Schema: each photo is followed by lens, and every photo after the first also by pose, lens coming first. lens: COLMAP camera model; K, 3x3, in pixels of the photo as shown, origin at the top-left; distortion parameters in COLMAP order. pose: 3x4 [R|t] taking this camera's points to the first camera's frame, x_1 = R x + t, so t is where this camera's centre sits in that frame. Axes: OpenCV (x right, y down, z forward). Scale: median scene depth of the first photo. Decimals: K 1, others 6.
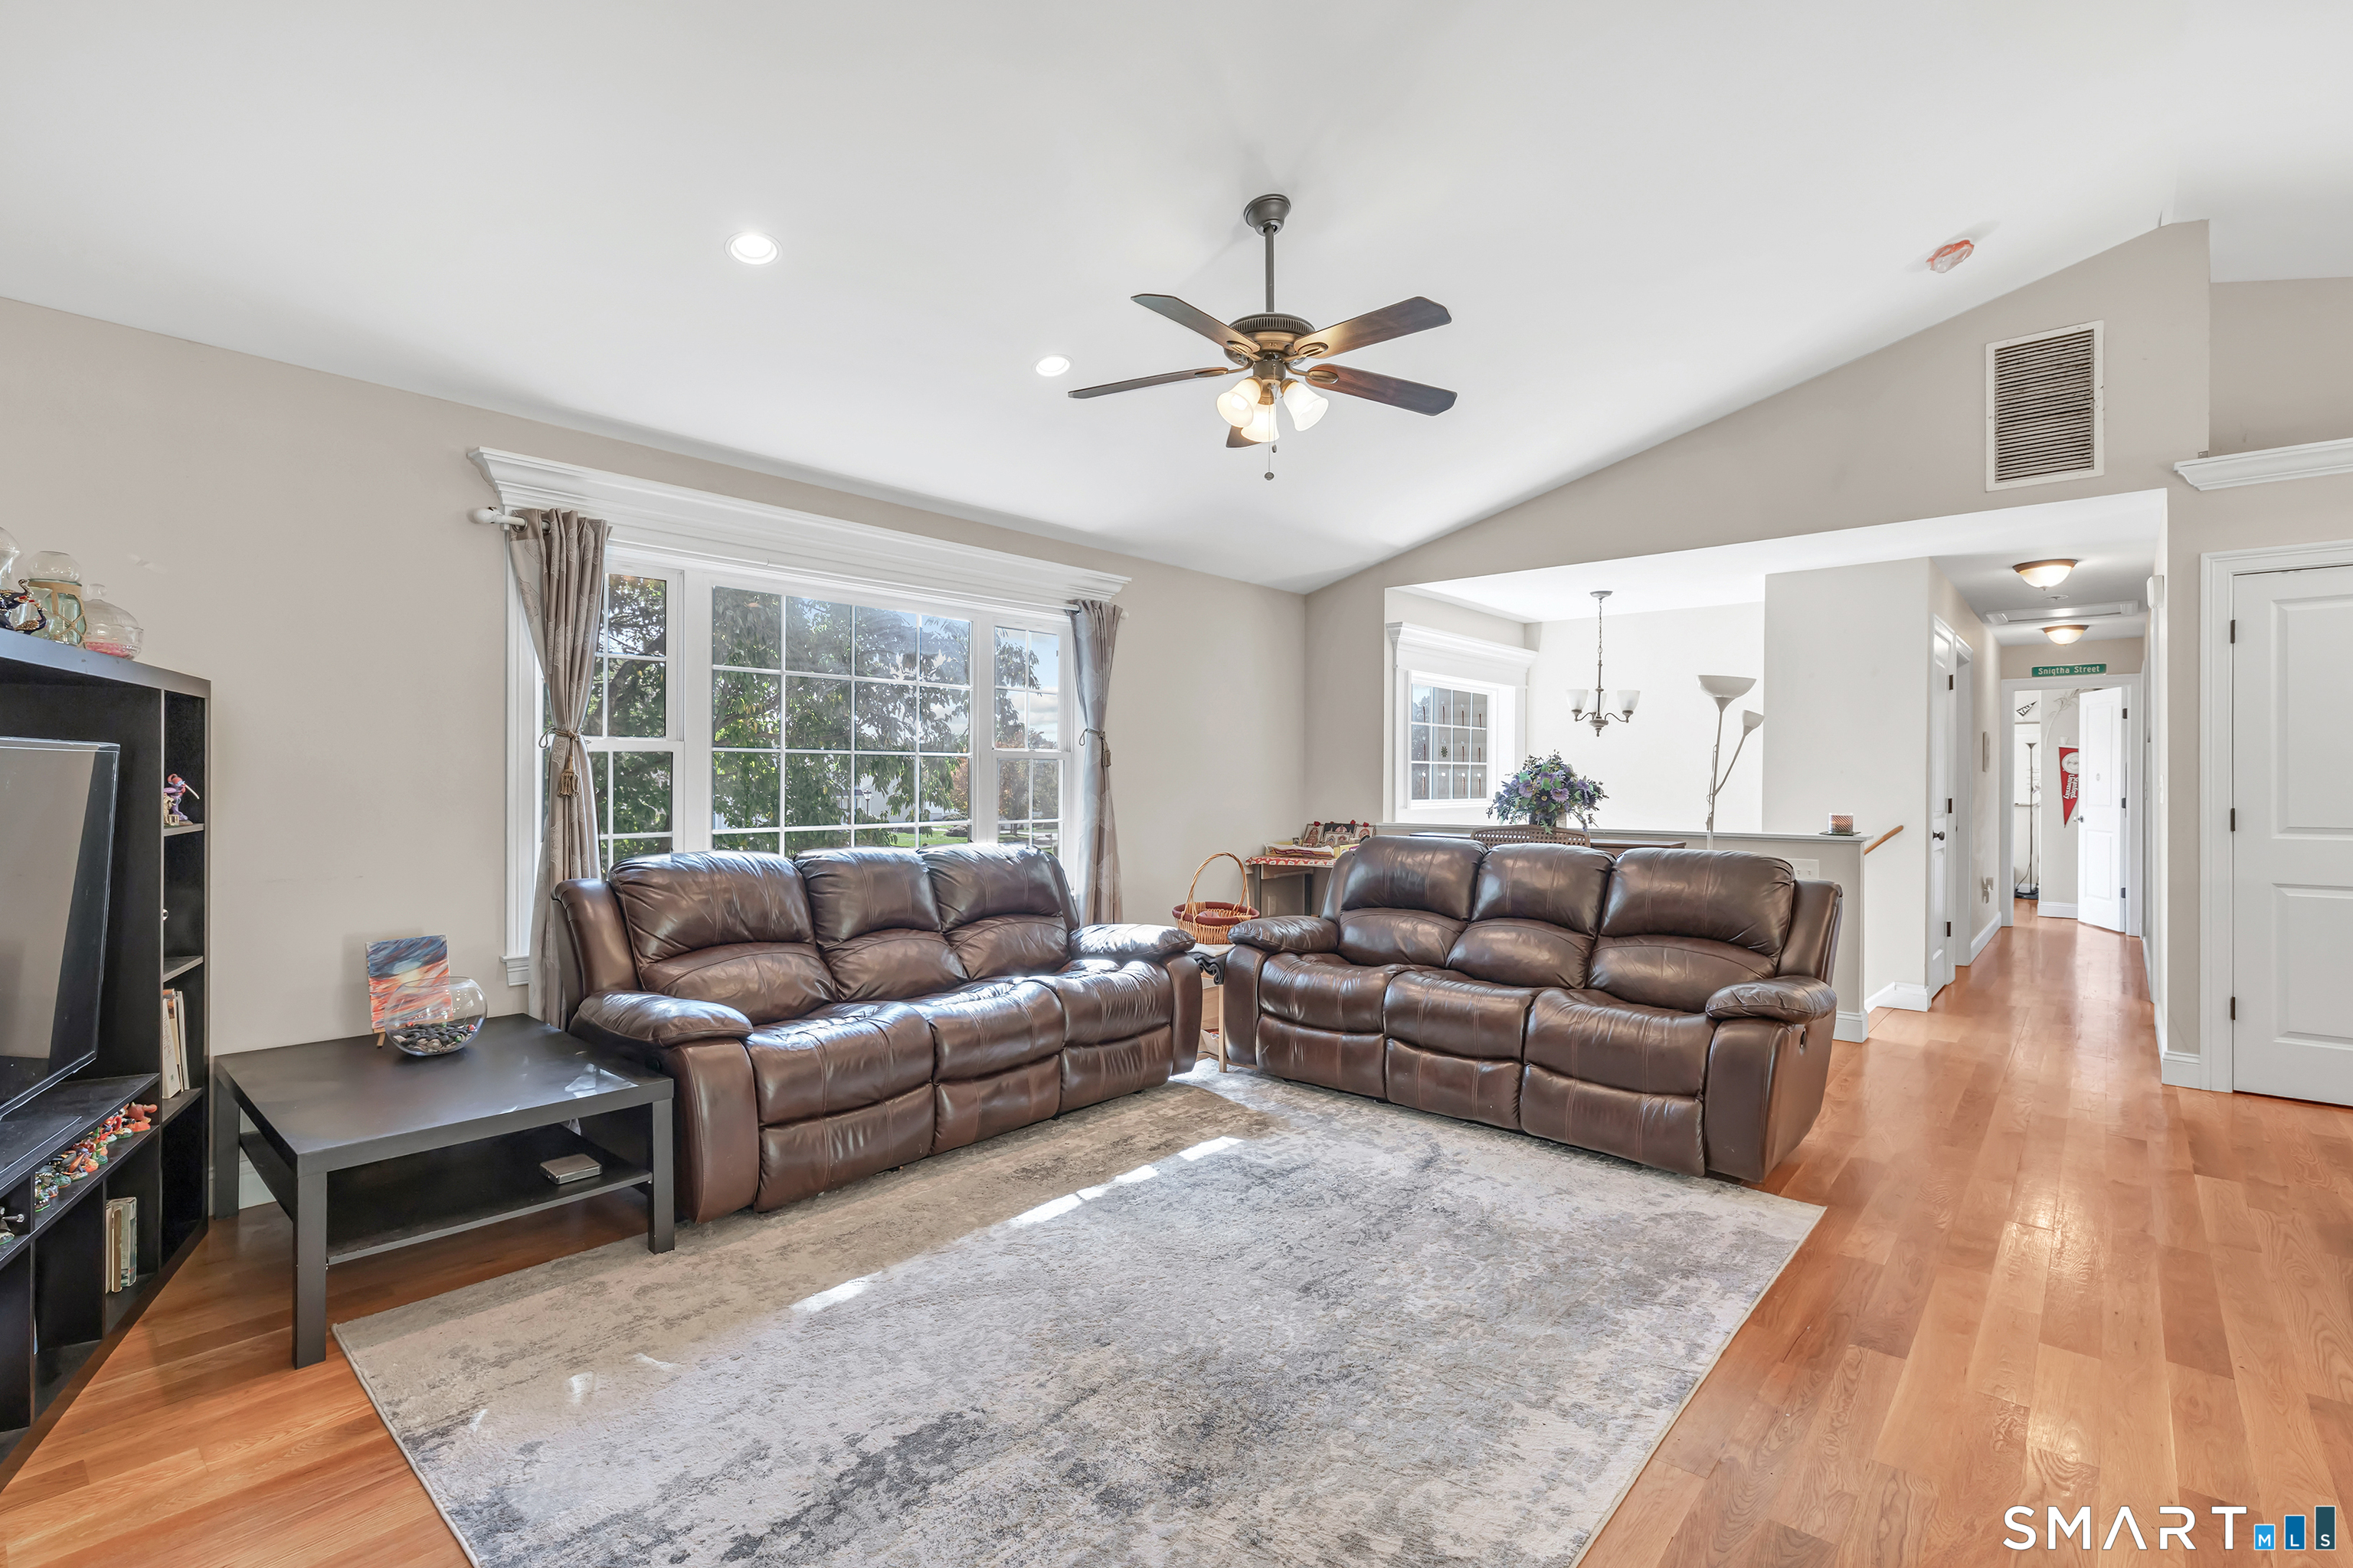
lens RADIAL K [[1069.0, 0, 1187.5], [0, 1069.0, 779.3], [0, 0, 1]] dist [0.000367, 0.000452]
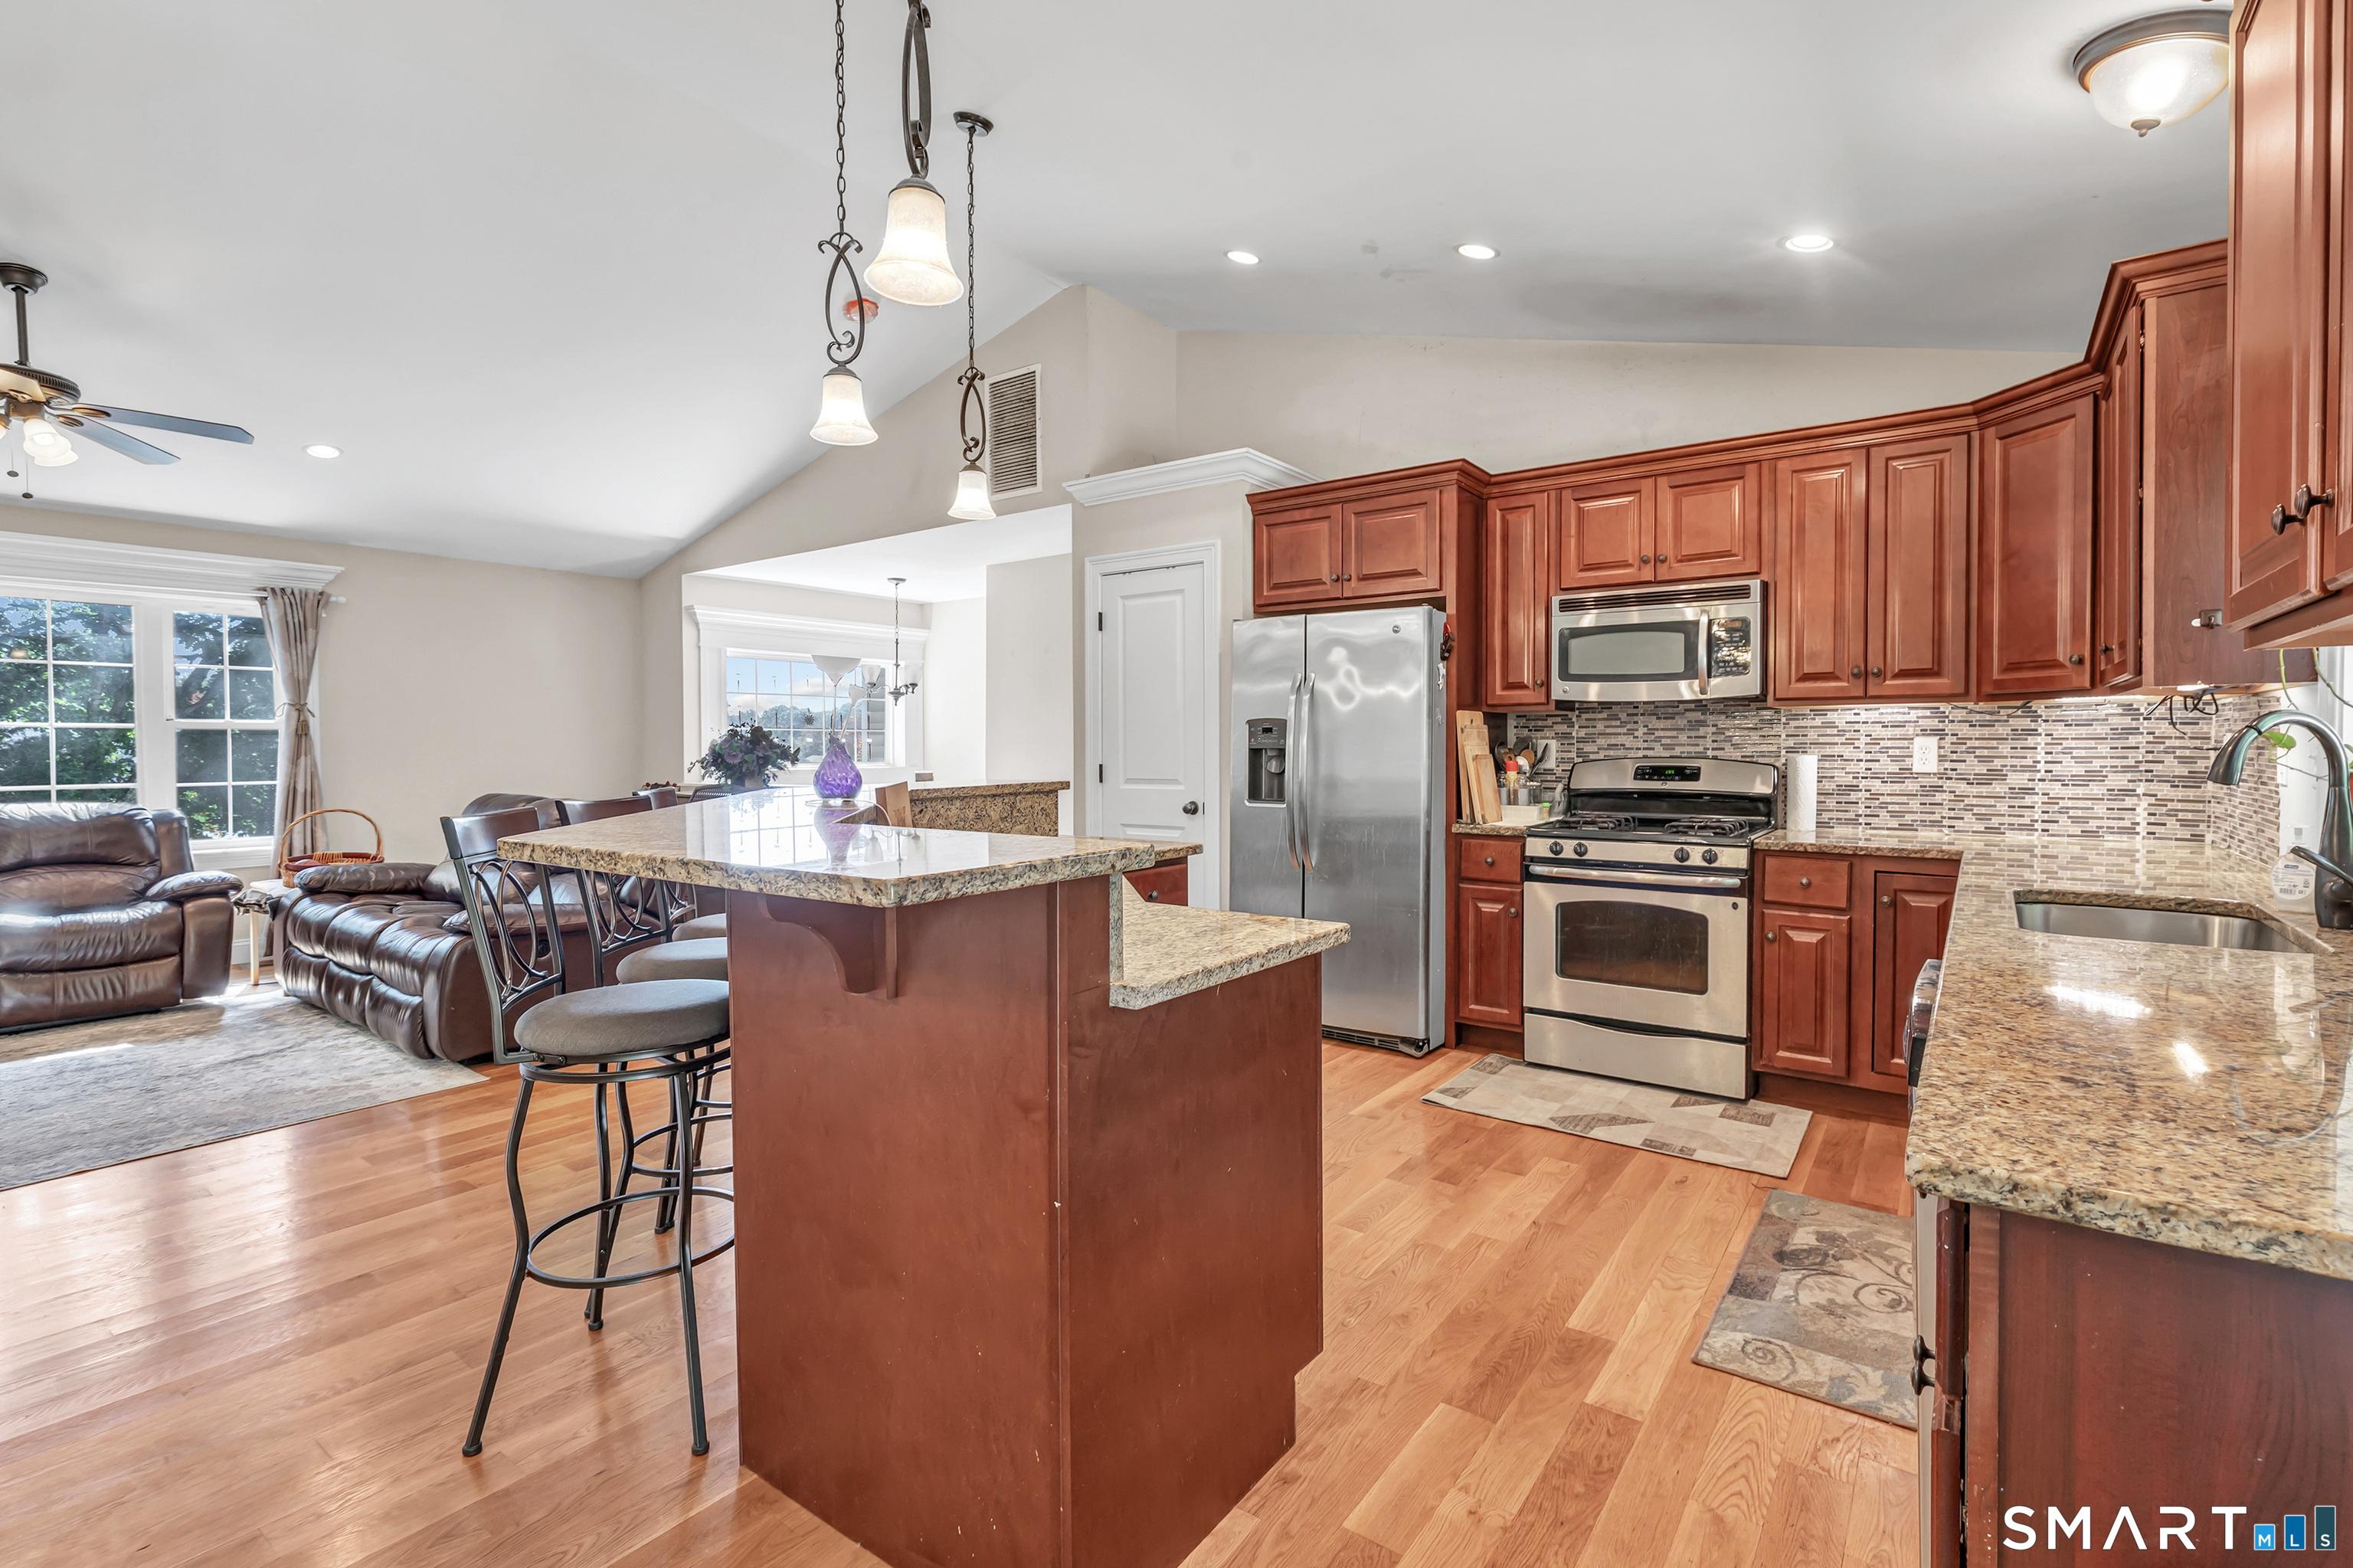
lens RADIAL K [[1043.9, 0, 1177.9], [0, 1043.9, 768.8], [0, 0, 1]] dist [-0.000863, -0.000087]
pose [[0.995460, -0.010120, 0.094638, 0.742868], [0.008155, 0.999744, 0.021125, 0.006174], [-0.094827, -0.020258, 0.995288, -0.168907]]
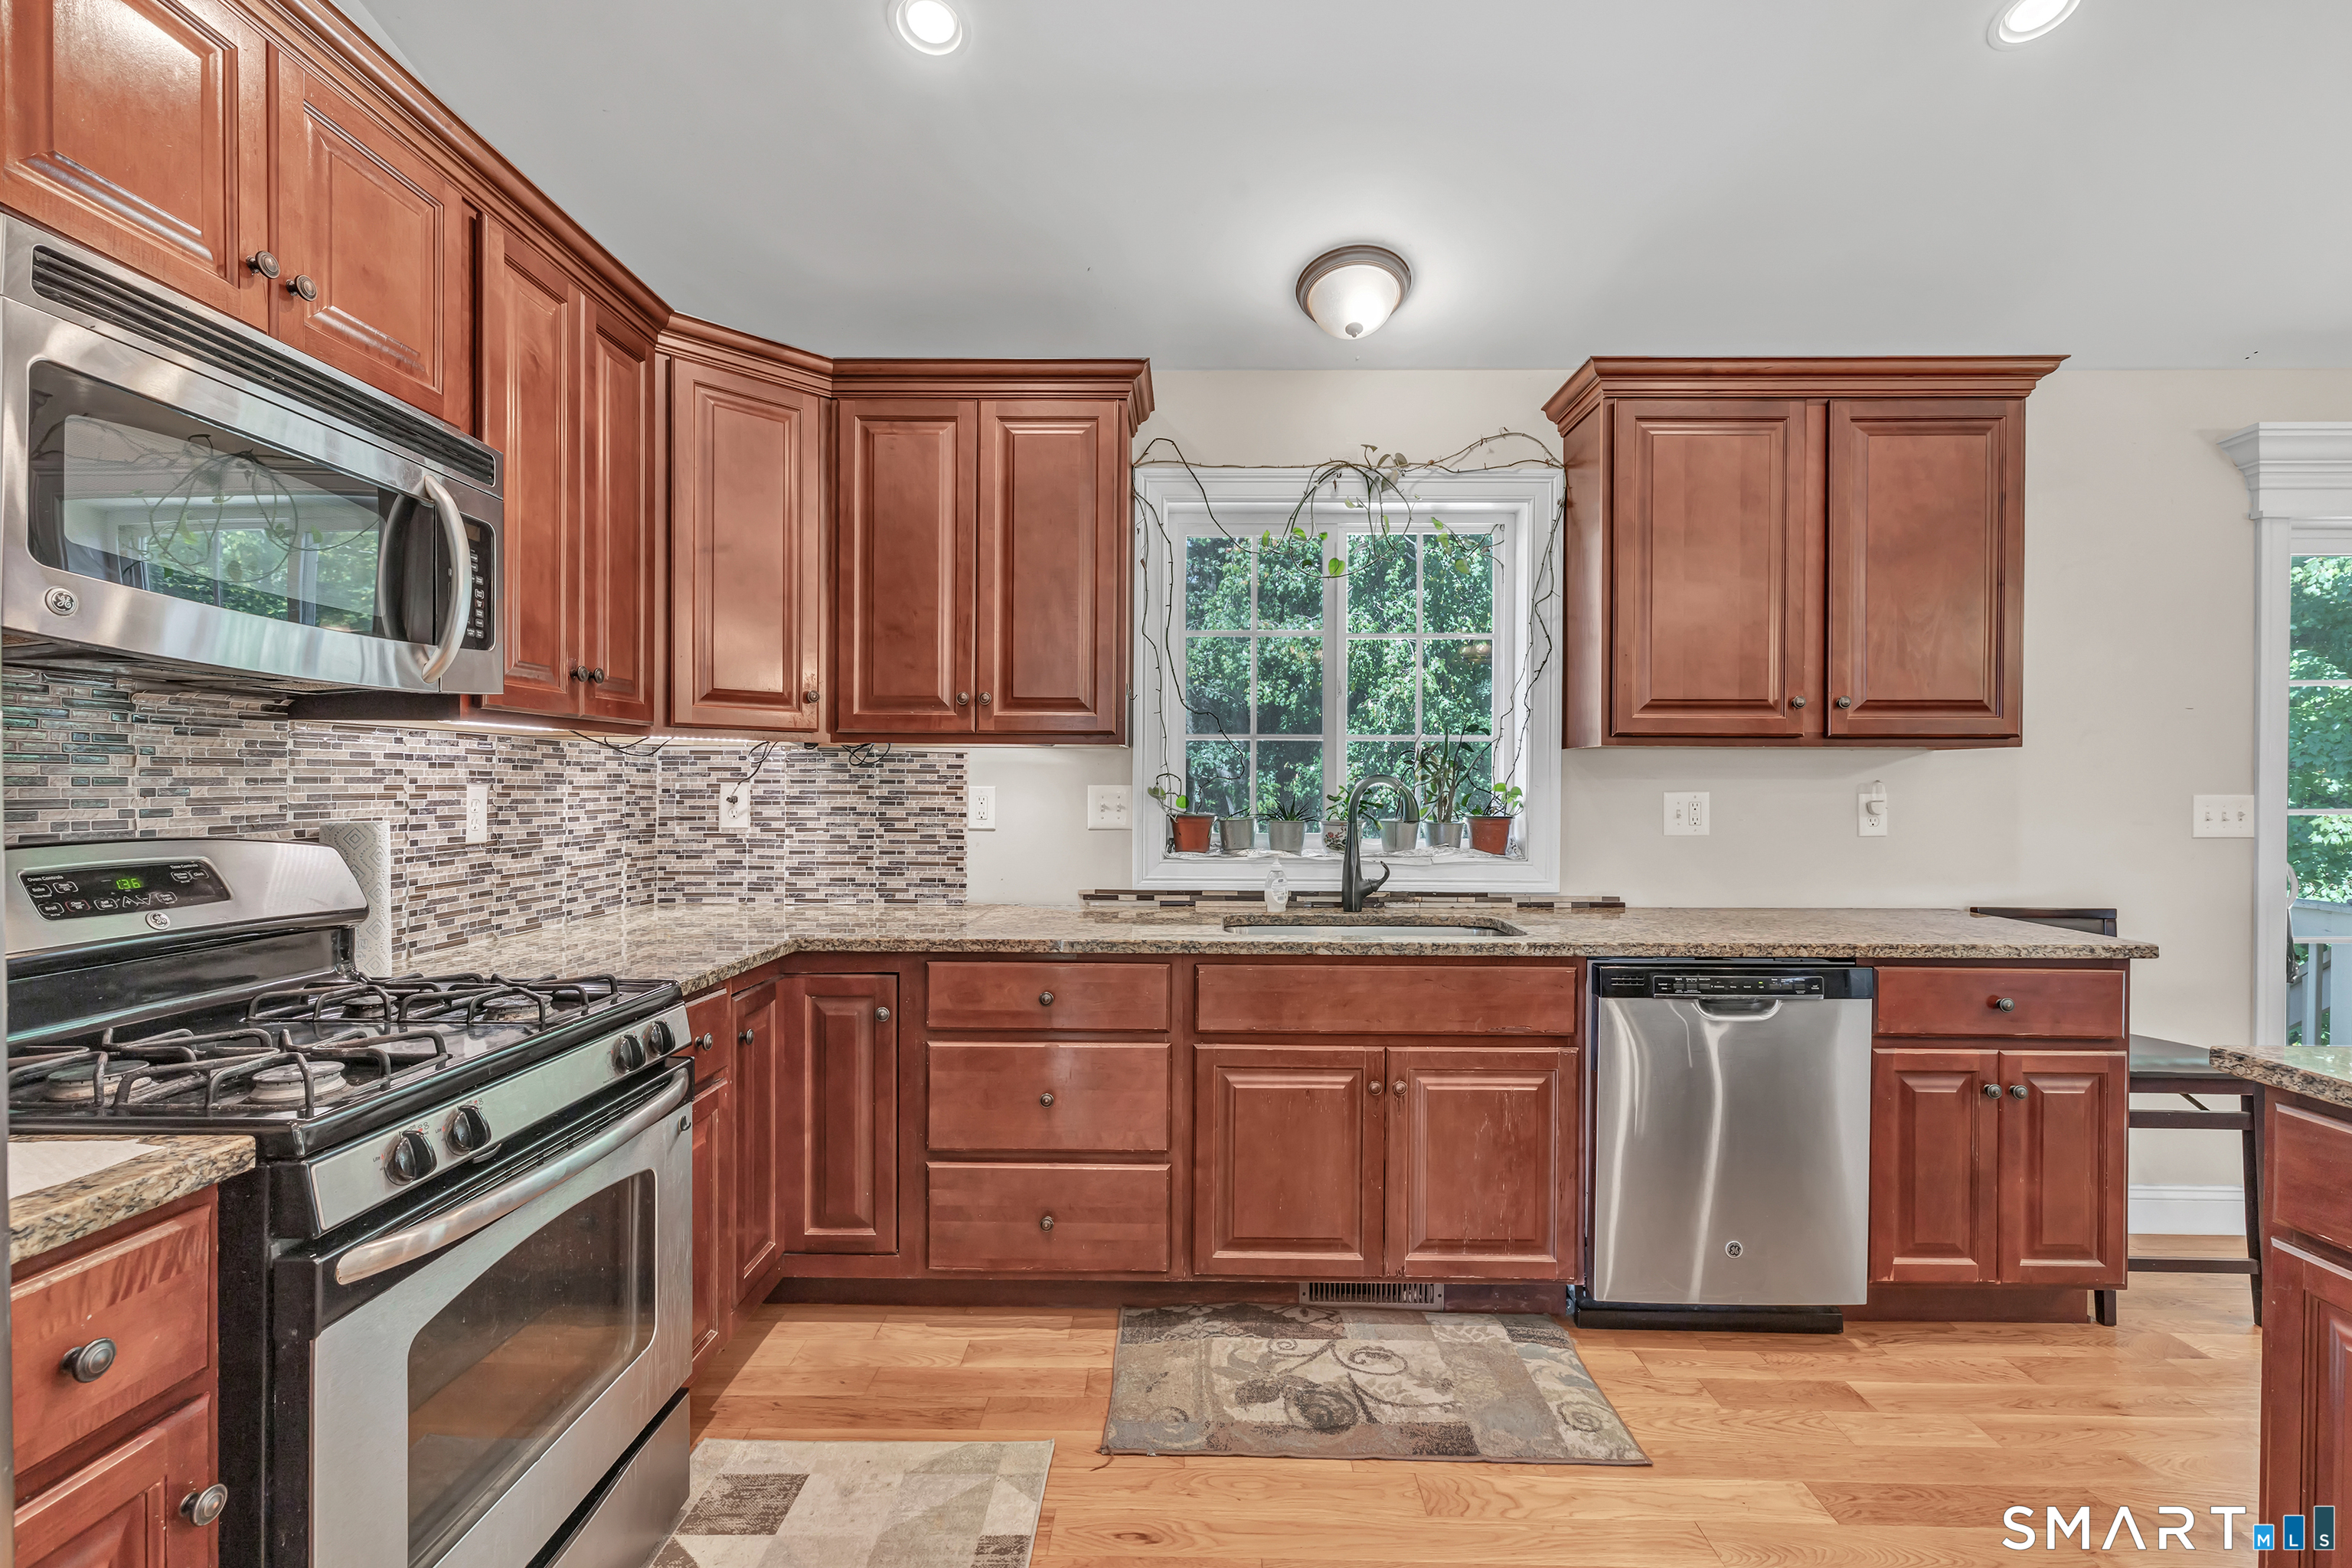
lens RADIAL K [[1008.8, 0, 1199.7], [0, 1008.8, 788.6], [0, 0, 1]] dist [-0.001412, -0.000143]
pose [[-0.657684, -0.008900, 0.753241, 0.810030], [-0.003612, 0.999956, 0.008662, 0.000876], [-0.753285, 0.002976, -0.657687, 0.535165]]
